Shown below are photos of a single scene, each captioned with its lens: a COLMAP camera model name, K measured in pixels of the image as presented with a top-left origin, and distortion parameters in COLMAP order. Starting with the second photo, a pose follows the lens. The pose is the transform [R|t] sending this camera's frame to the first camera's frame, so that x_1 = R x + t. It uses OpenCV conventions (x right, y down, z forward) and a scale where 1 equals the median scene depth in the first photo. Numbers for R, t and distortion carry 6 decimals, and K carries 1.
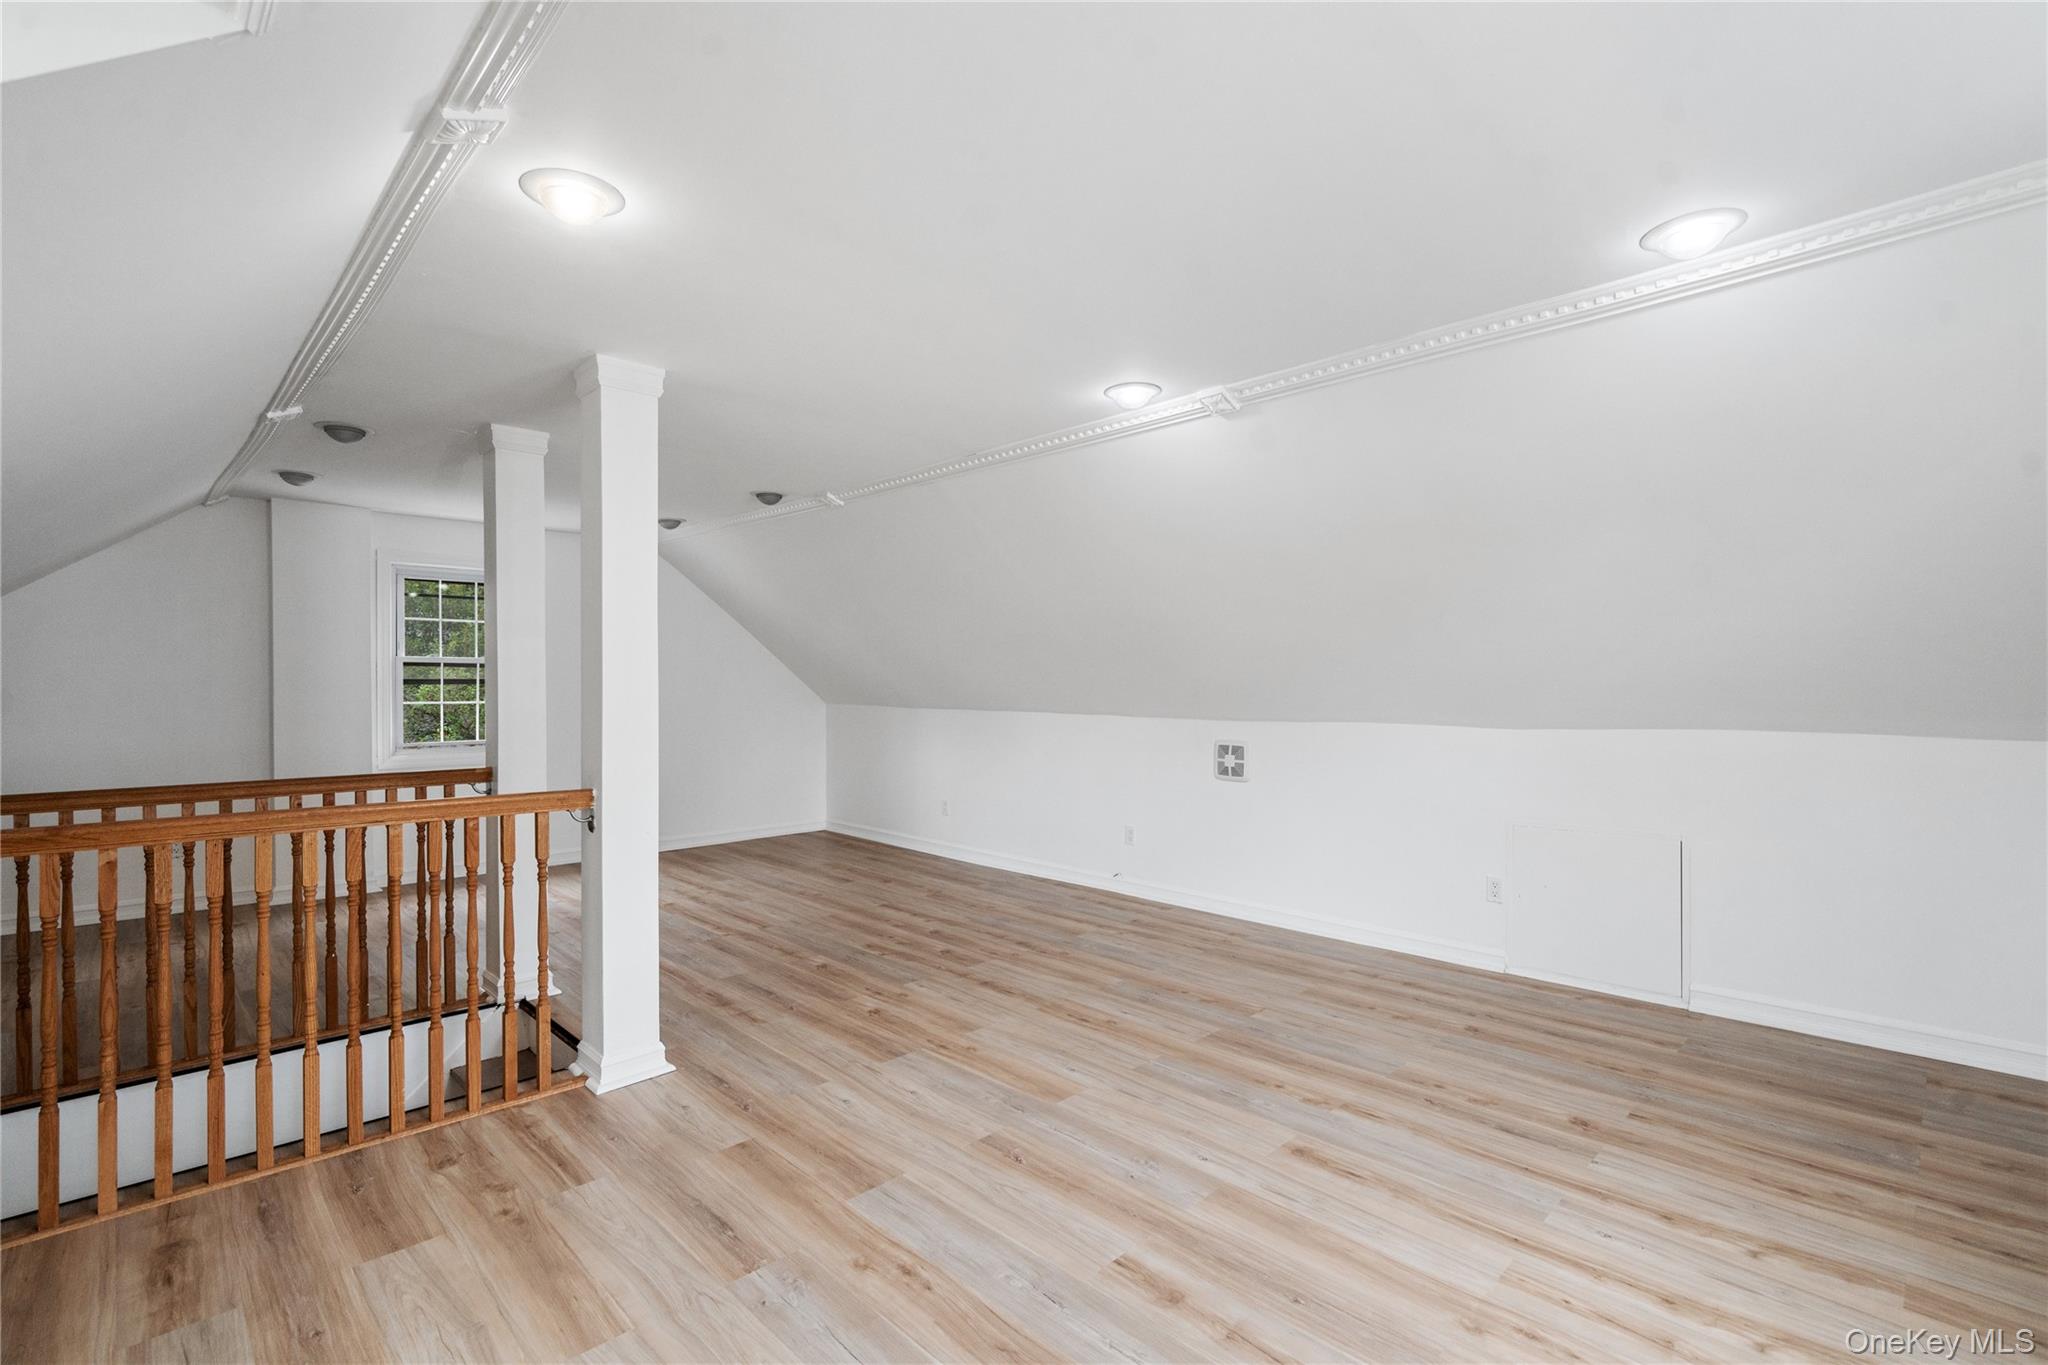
lens RADIAL K [[940.4, 0, 1022.6], [0, 940.4, 684.0], [0, 0, 1]] dist [-0.006562, 0.004344]
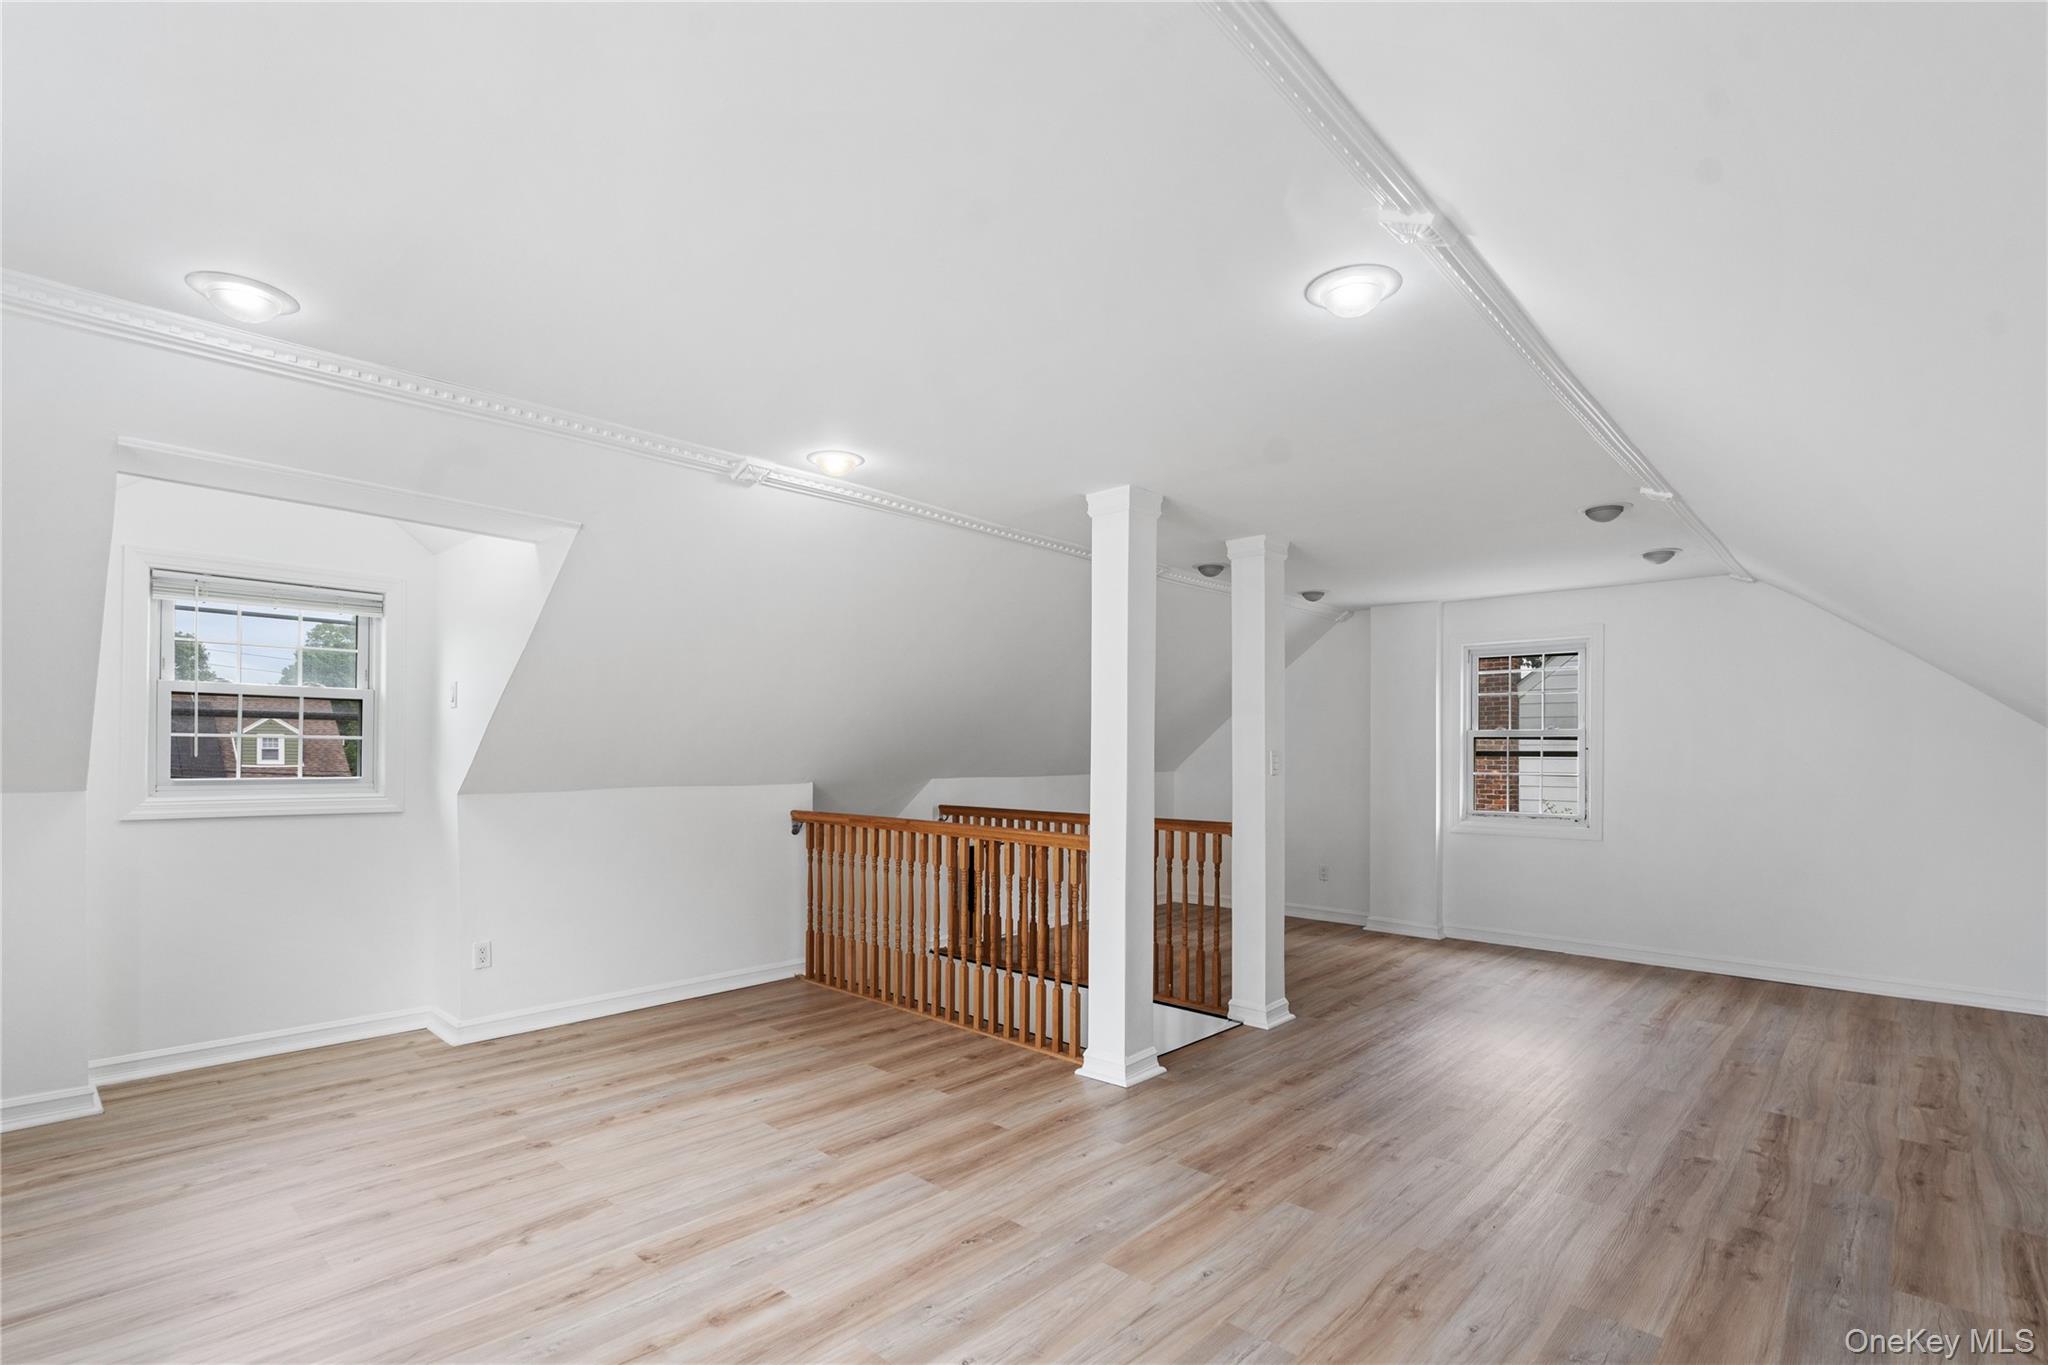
lens RADIAL K [[940.4, 0, 997.9], [0, 940.4, 743.3], [0, 0, 1]] dist [-0.006562, 0.004344]
pose [[0.030880, -0.009662, -0.999476, 0.761231], [-0.004963, 0.999939, -0.009819, -0.000808], [0.999511, 0.005264, 0.030830, 0.779269]]
